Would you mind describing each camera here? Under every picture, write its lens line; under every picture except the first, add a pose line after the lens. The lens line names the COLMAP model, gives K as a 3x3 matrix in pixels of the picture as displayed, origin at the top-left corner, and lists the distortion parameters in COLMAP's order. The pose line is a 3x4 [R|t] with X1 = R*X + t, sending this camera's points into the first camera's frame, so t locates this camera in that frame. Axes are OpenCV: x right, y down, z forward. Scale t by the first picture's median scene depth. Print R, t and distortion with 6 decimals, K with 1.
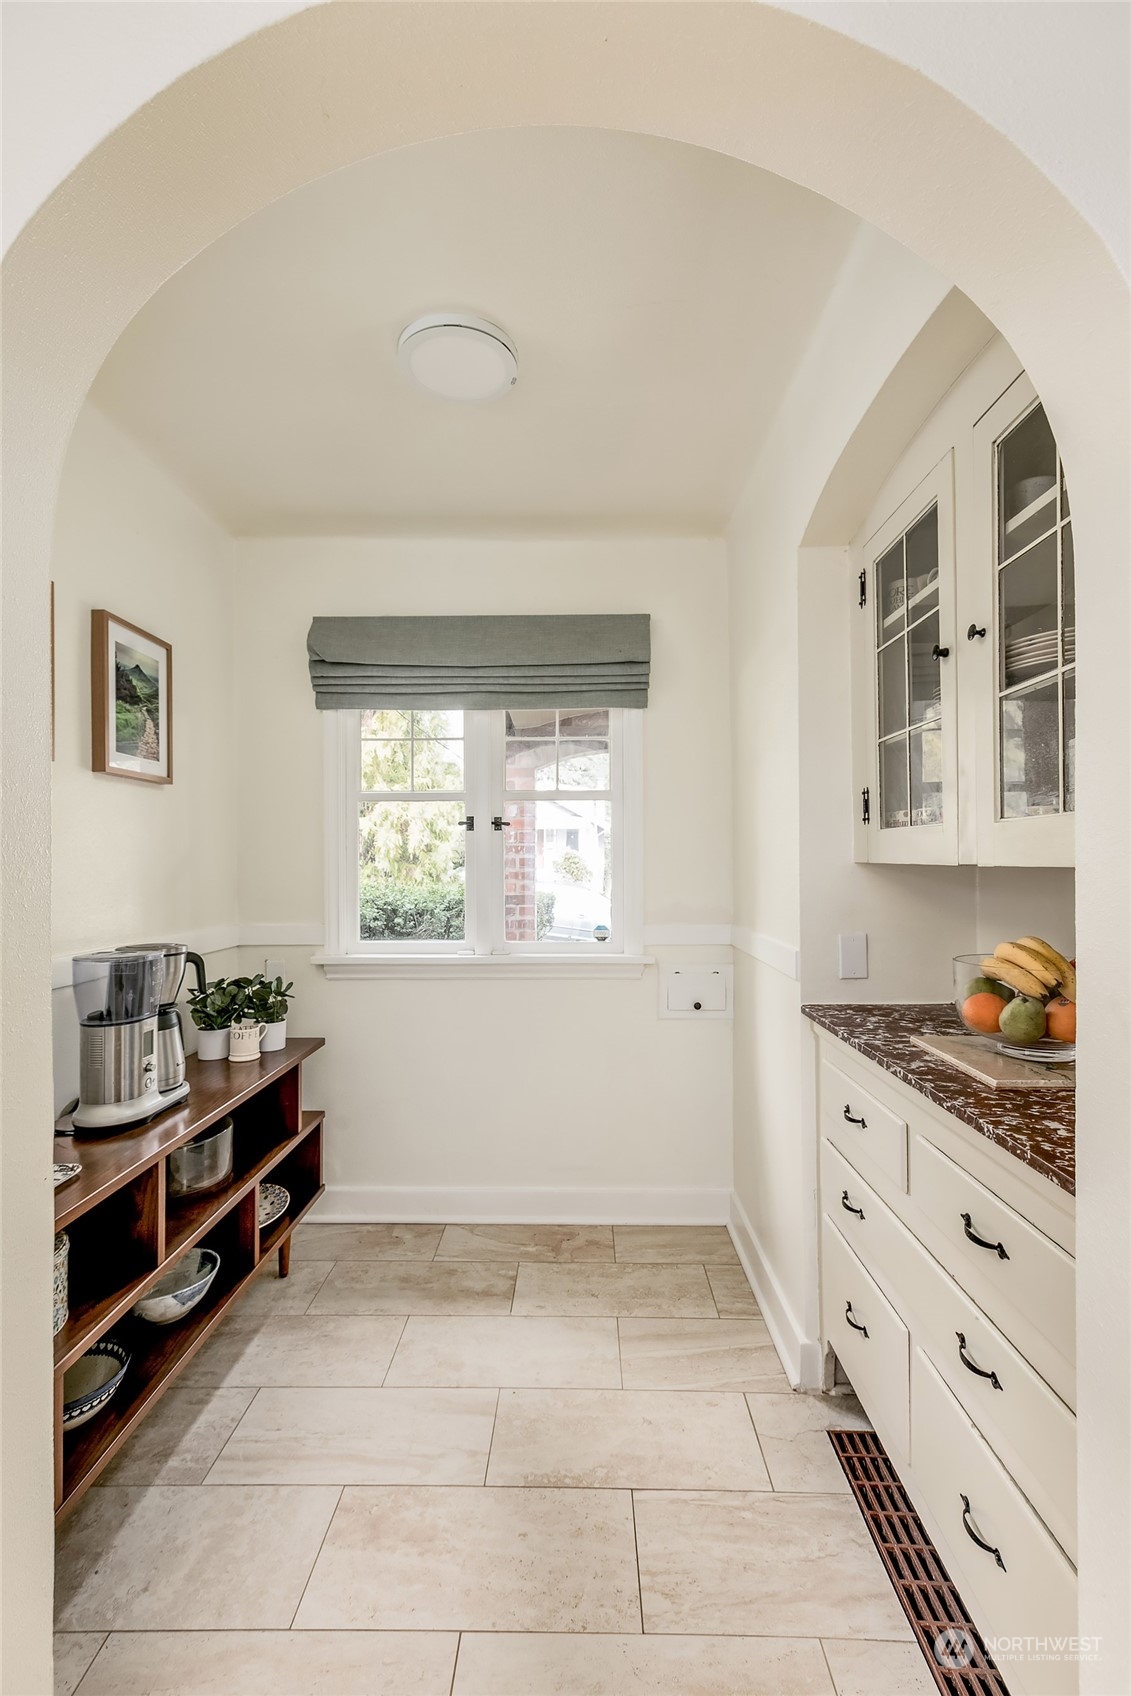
lens RADIAL K [[770.5, 0, 572.8], [0, 770.5, 858.0], [0, 0, 1]] dist [0.000880, 0.000462]
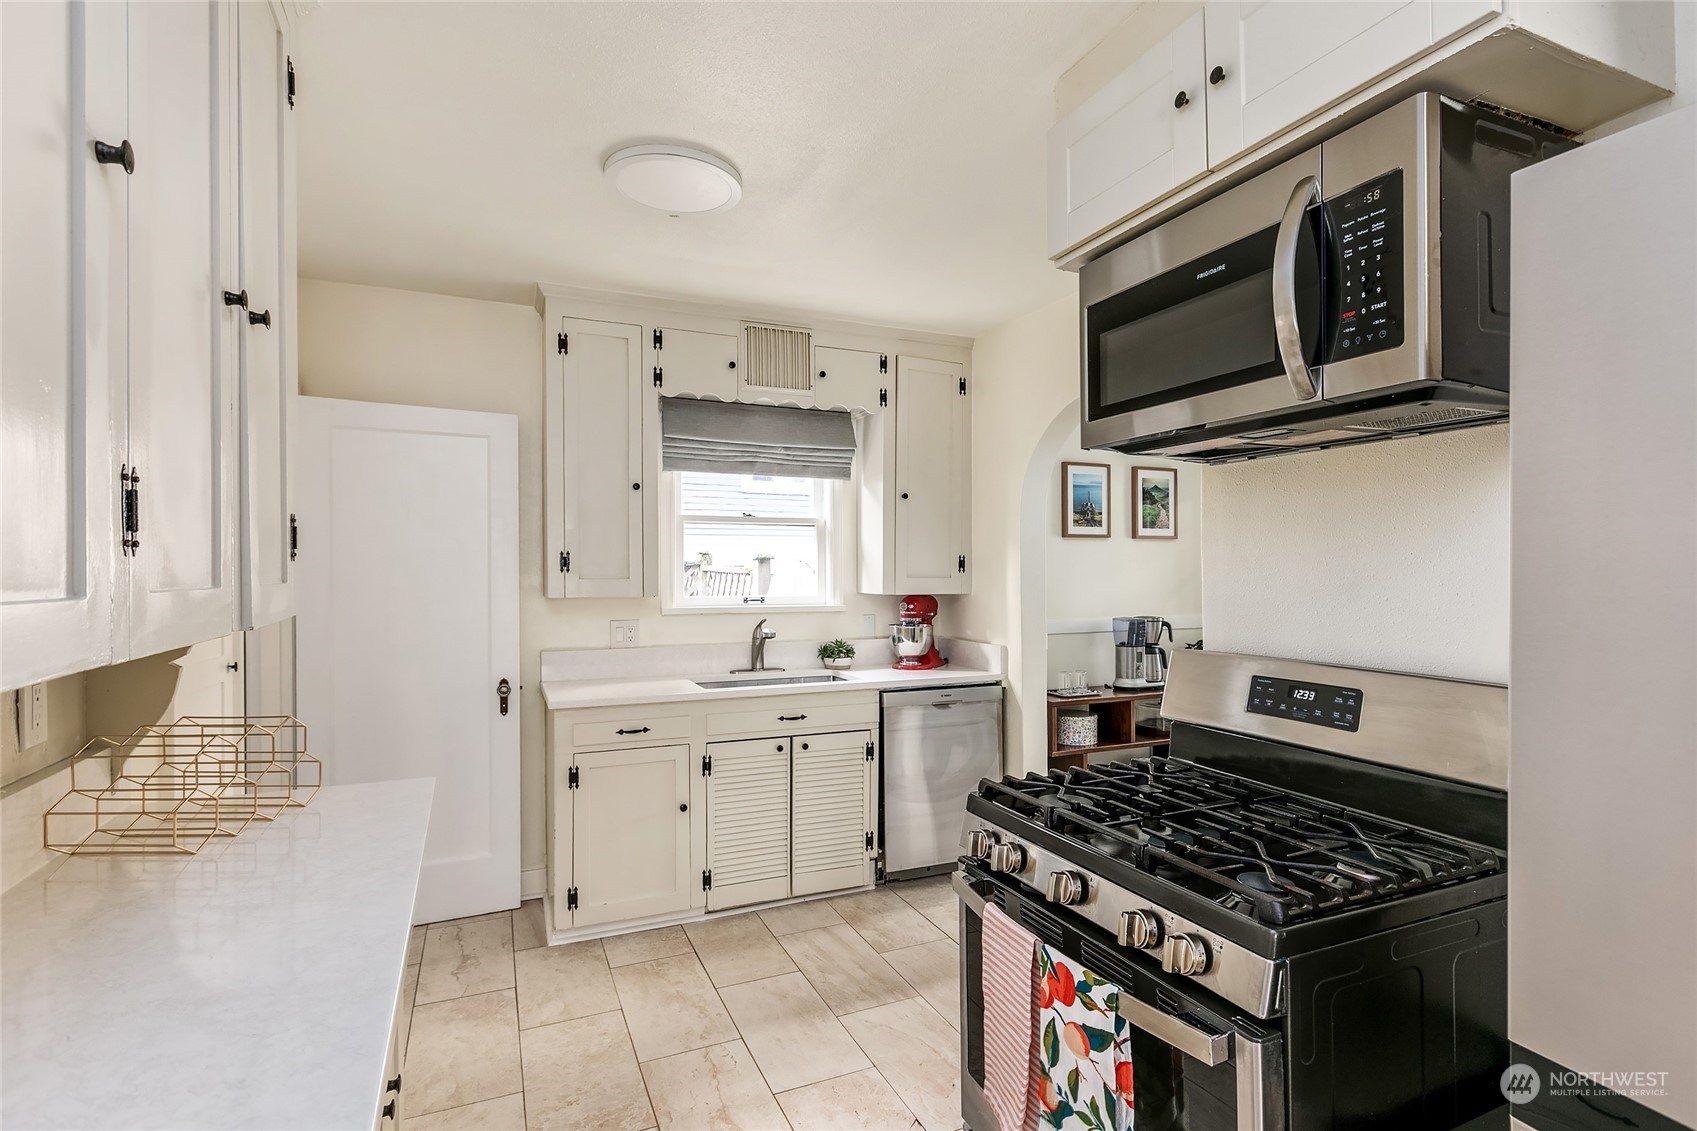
lens RADIAL K [[830.0, 0, 848.5], [0, 830.0, 565.5], [0, 0, 1]] dist [-0.000881, 0.000081]
pose [[0.430776, 0.004222, -0.902449, 1.008240], [0.007168, 0.999942, 0.008100, -0.049125], [0.902430, -0.009958, 0.430721, -0.662556]]
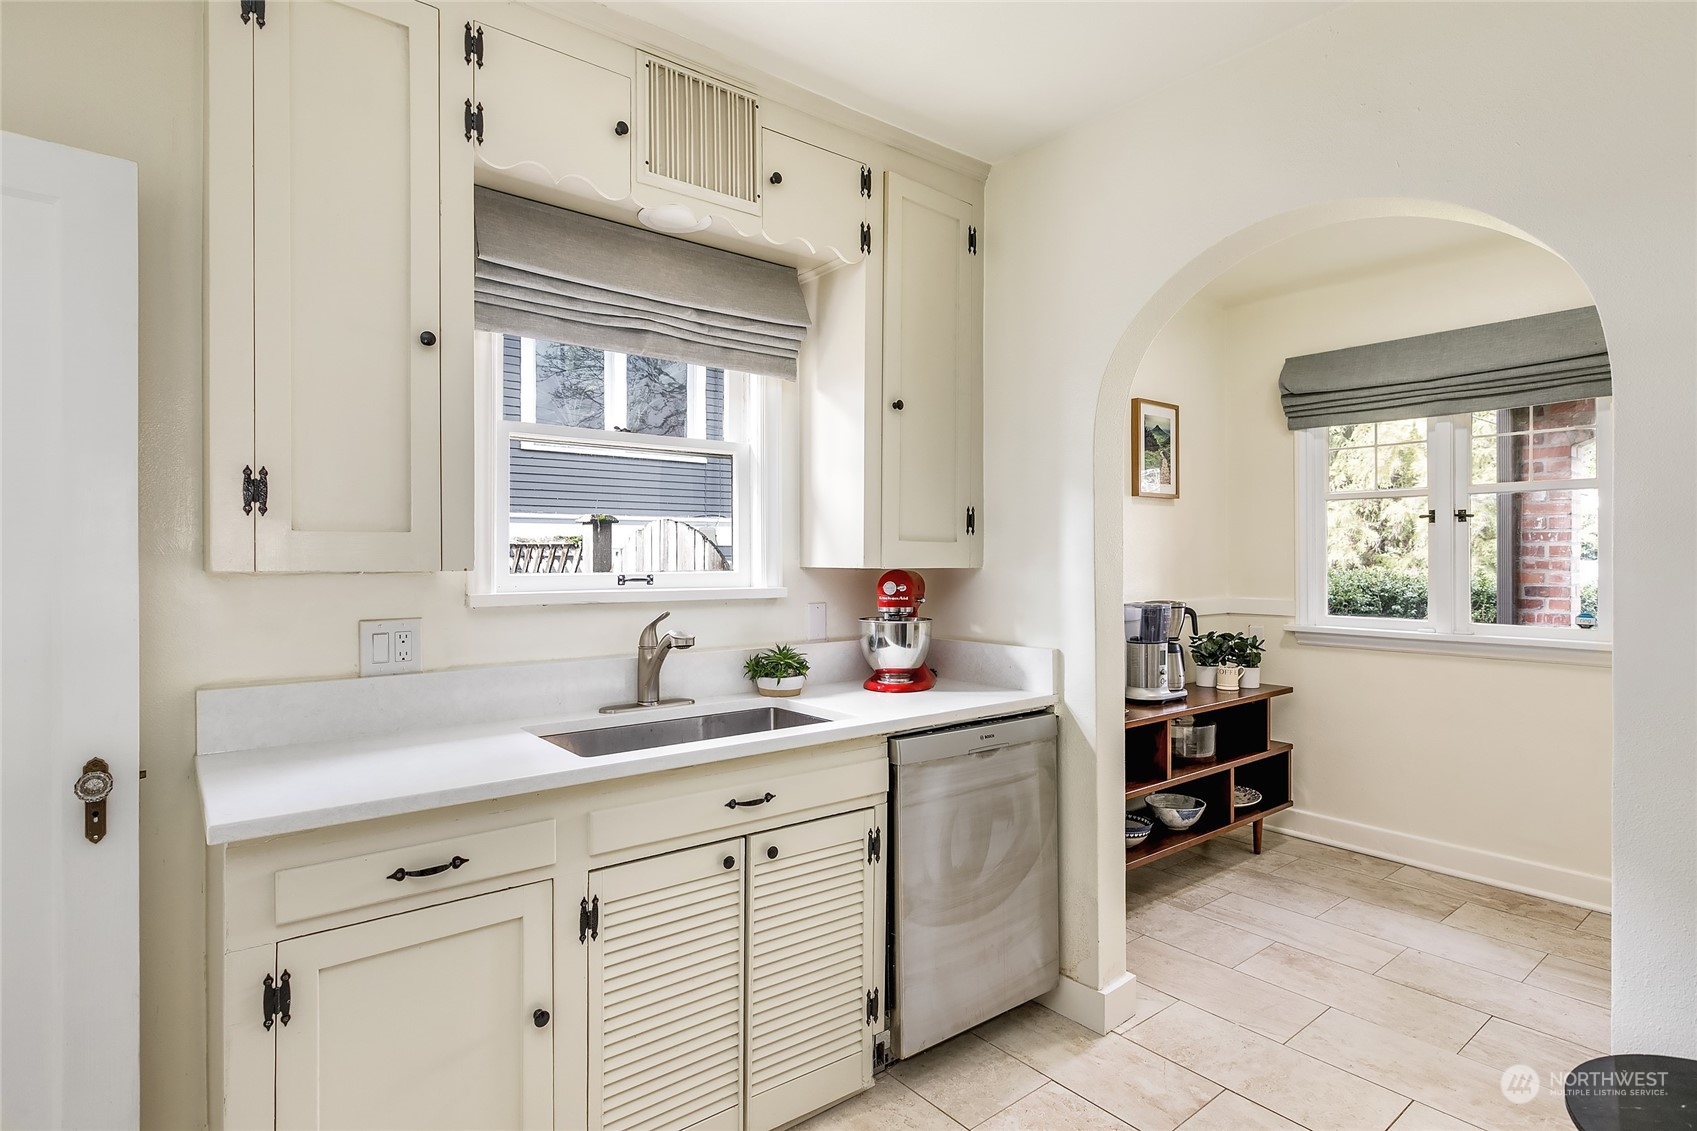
lens RADIAL K [[876.5, 0, 843.2], [0, 876.5, 550.9], [0, 0, 1]] dist [-0.000746, -0.000224]
pose [[0.647528, 0.002359, -0.762038, 0.345477], [0.003169, 0.999978, 0.005788, -0.005861], [0.762035, -0.006163, 0.647507, -0.583604]]
